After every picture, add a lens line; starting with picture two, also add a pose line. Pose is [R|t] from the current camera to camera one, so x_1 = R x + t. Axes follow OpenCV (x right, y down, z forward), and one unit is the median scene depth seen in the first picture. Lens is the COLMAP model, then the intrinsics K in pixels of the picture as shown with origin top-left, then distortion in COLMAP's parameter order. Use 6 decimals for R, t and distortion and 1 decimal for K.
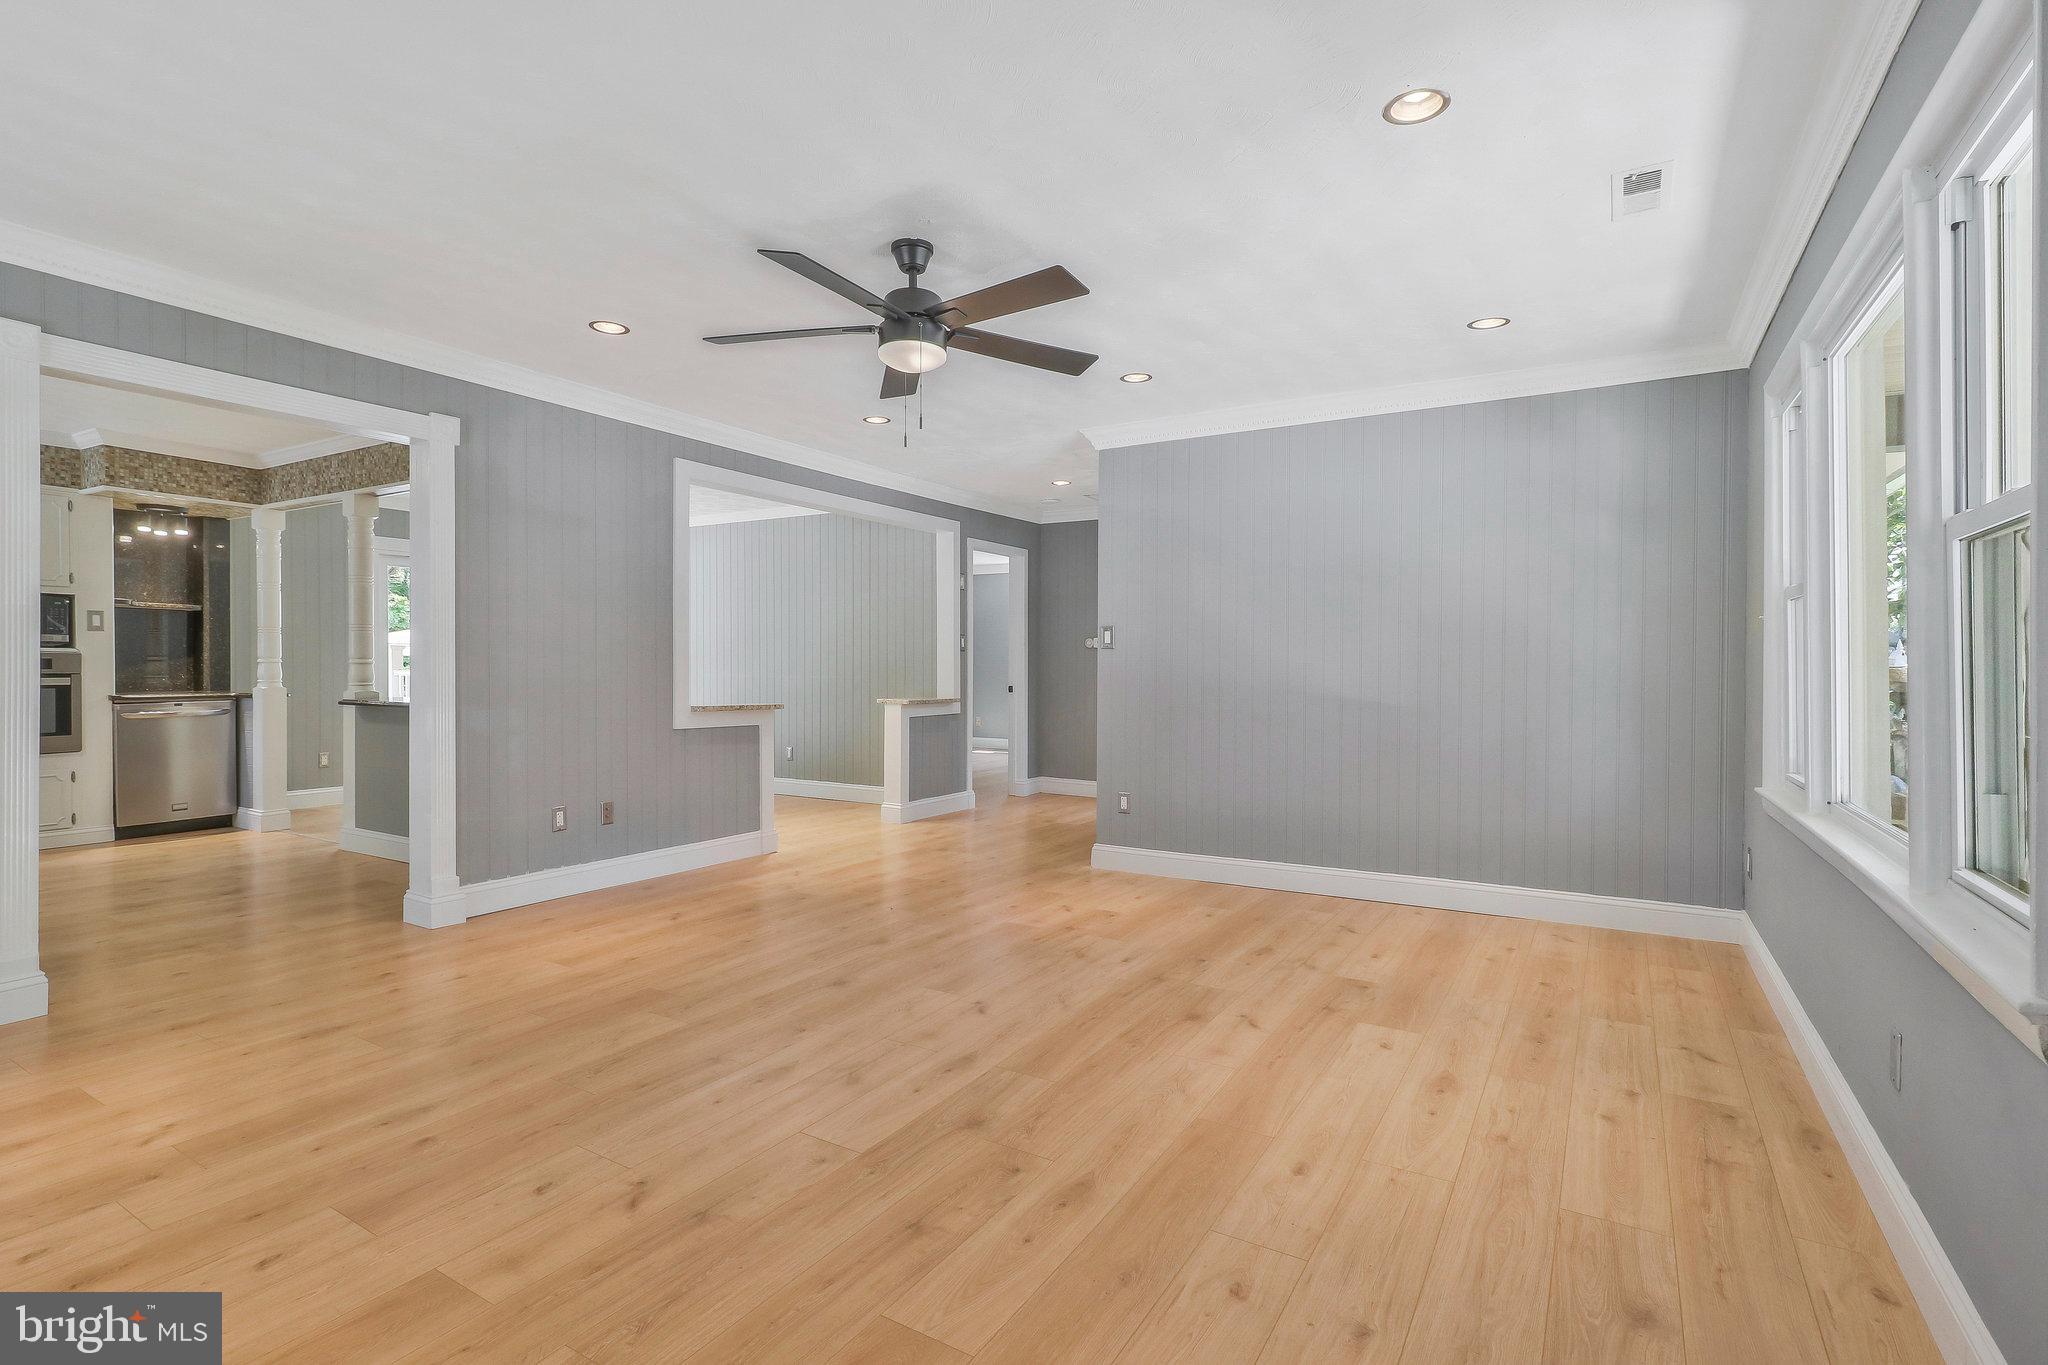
lens RADIAL K [[969.2, 0, 1026.1], [0, 969.2, 673.4], [0, 0, 1]] dist [0.004588, -0.000133]
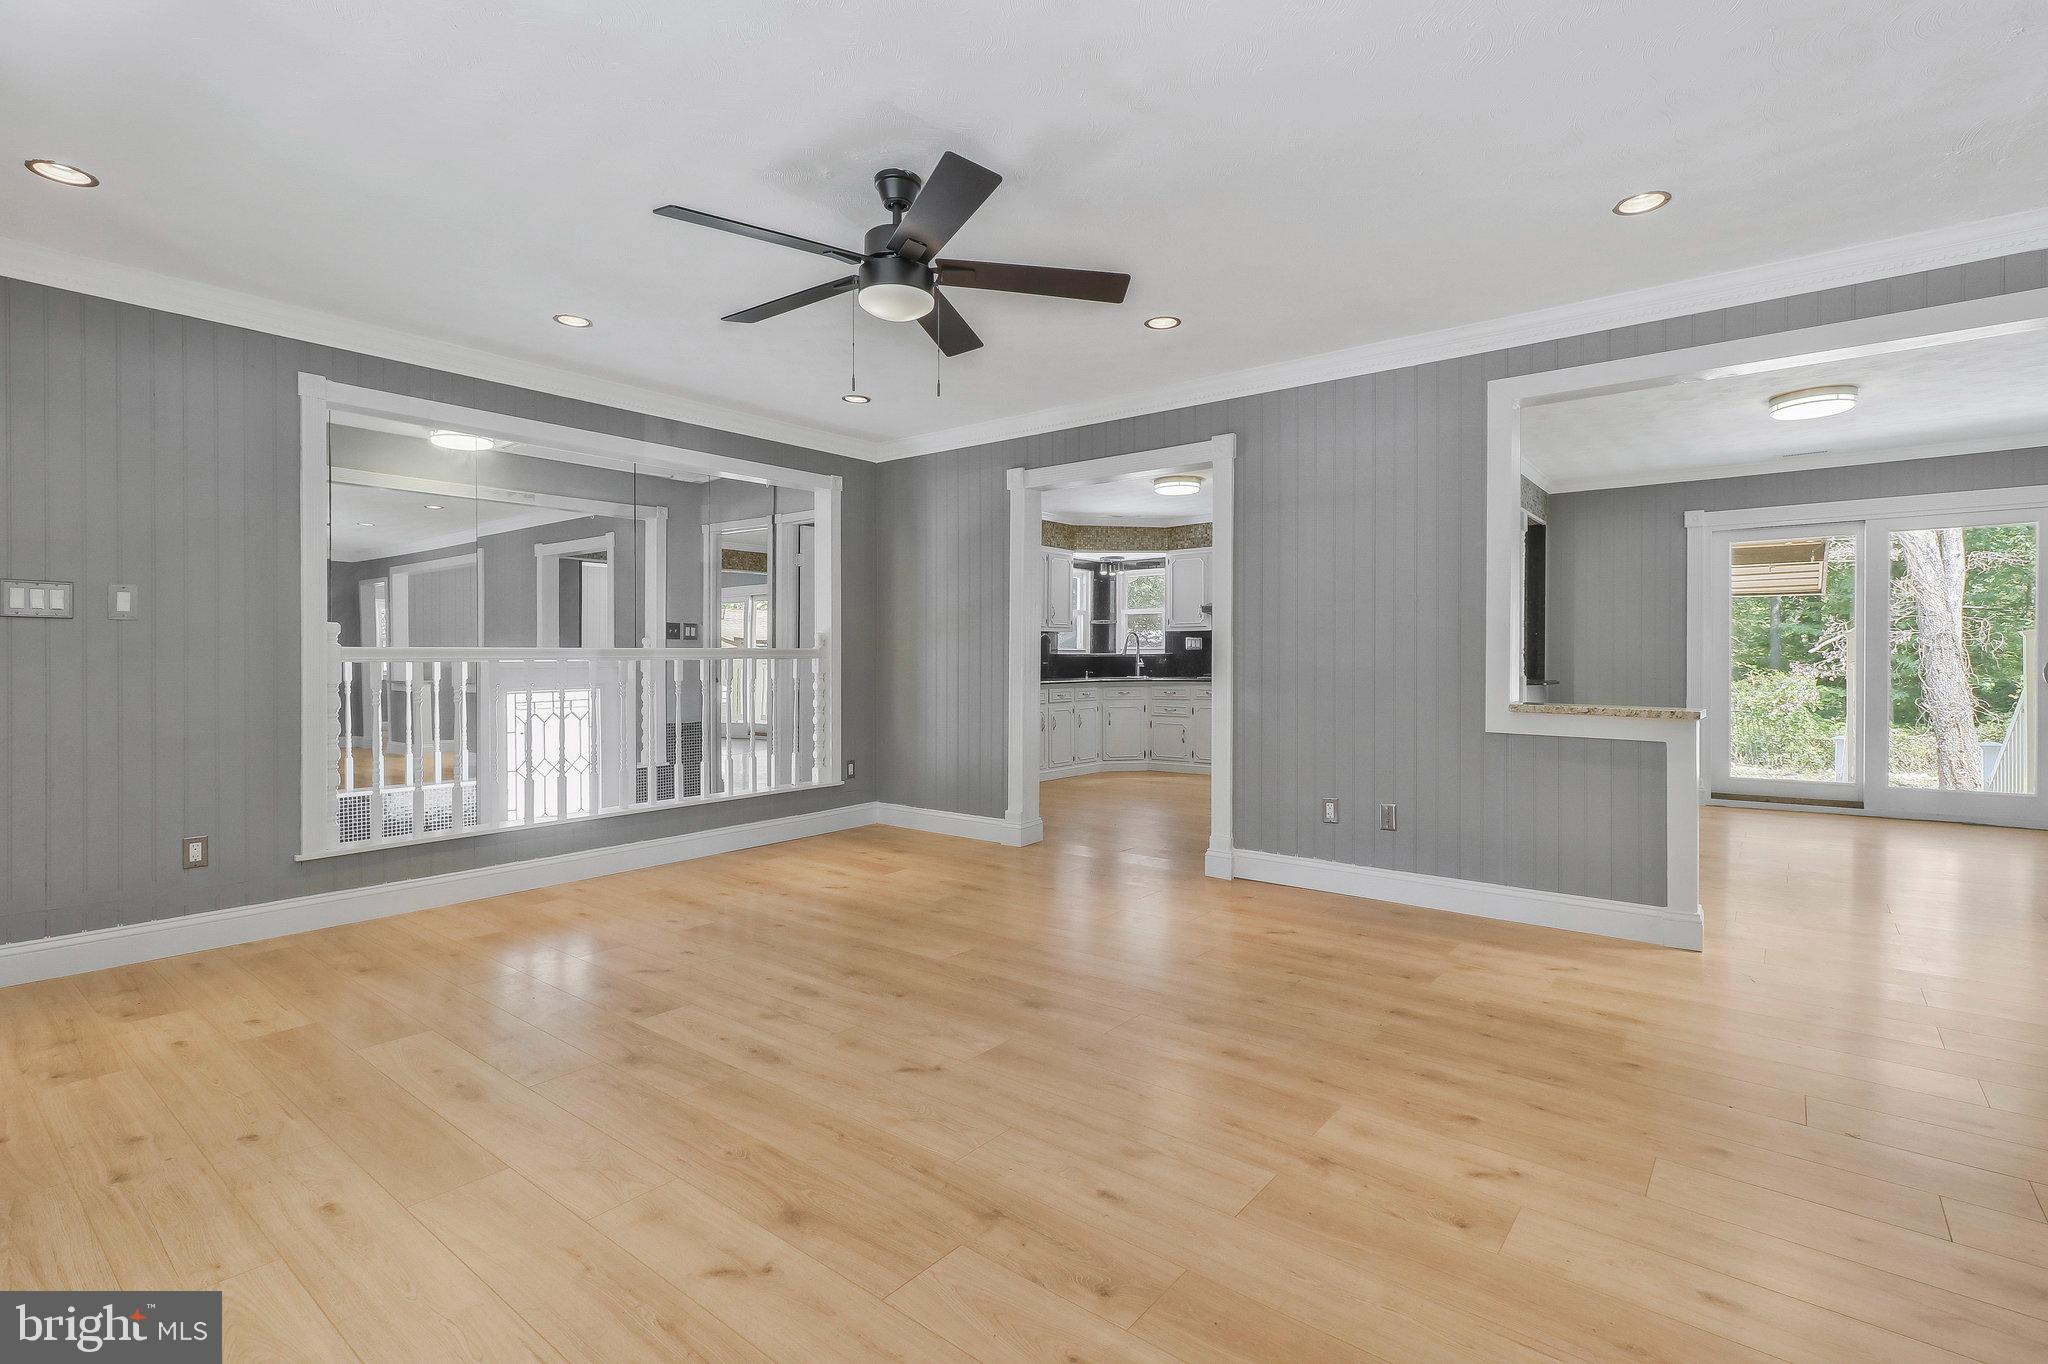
lens RADIAL K [[948.4, 0, 1018.6], [0, 948.4, 676.3], [0, 0, 1]] dist [0.004804, 0.000529]
pose [[-0.133308, 0.012168, -0.991000, 0.403461], [-0.005653, 0.999899, 0.013038, 0.004270], [0.991059, 0.007341, -0.133226, 0.664375]]
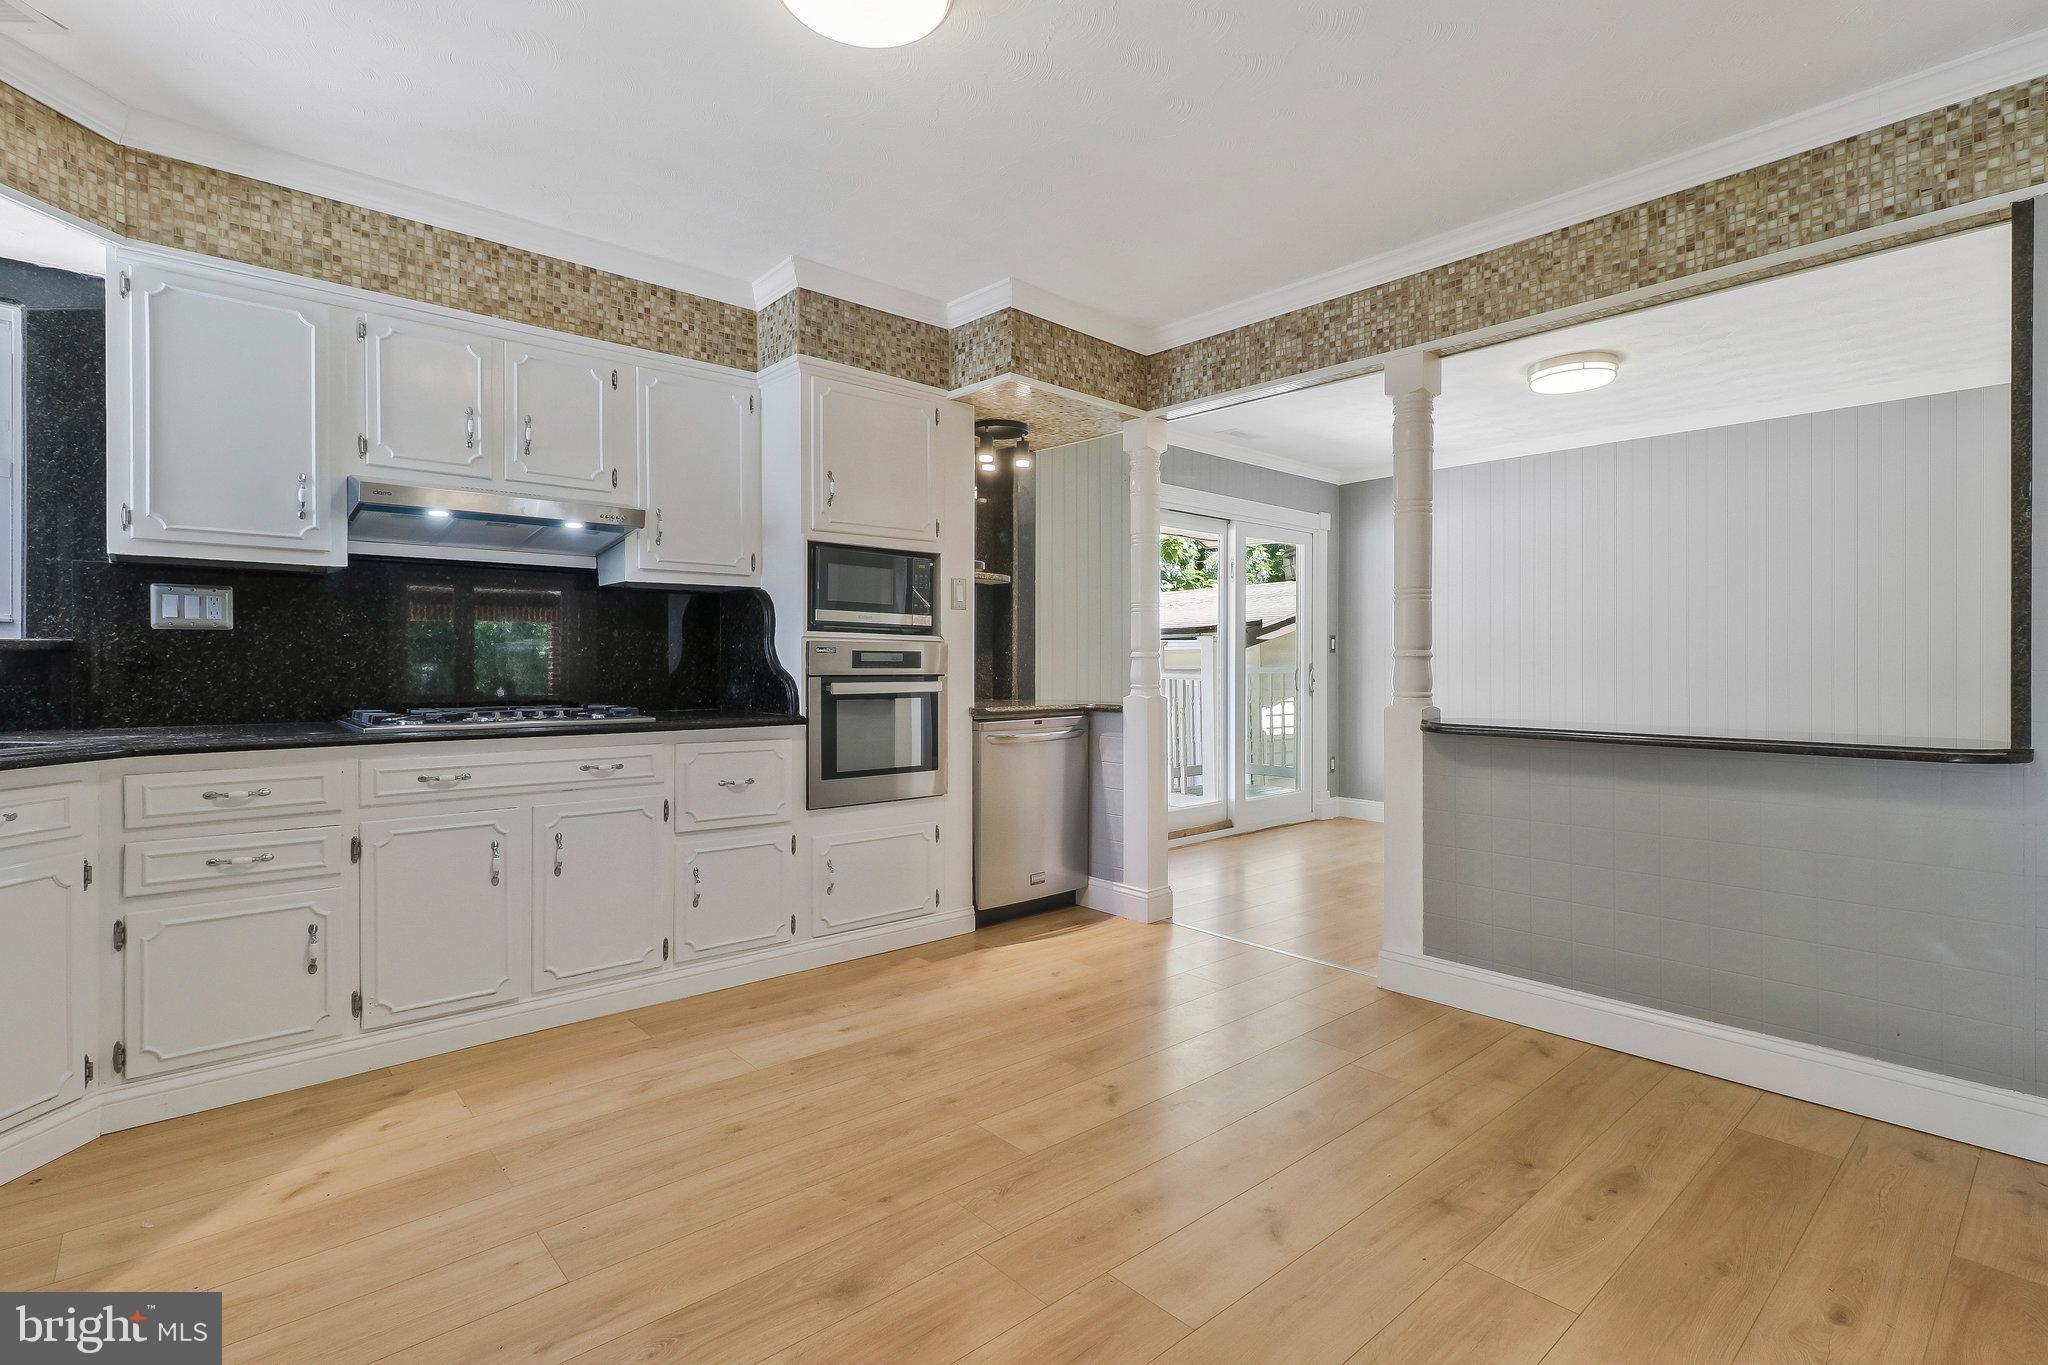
lens RADIAL K [[969.2, 0, 1026.1], [0, 969.2, 673.4], [0, 0, 1]] dist [0.004588, -0.000133]
pose [[0.954842, 0.002376, -0.297103, -0.746595], [-0.002123, 0.999997, 0.001176, -0.001742], [0.297105, -0.000492, 0.954845, 0.407760]]
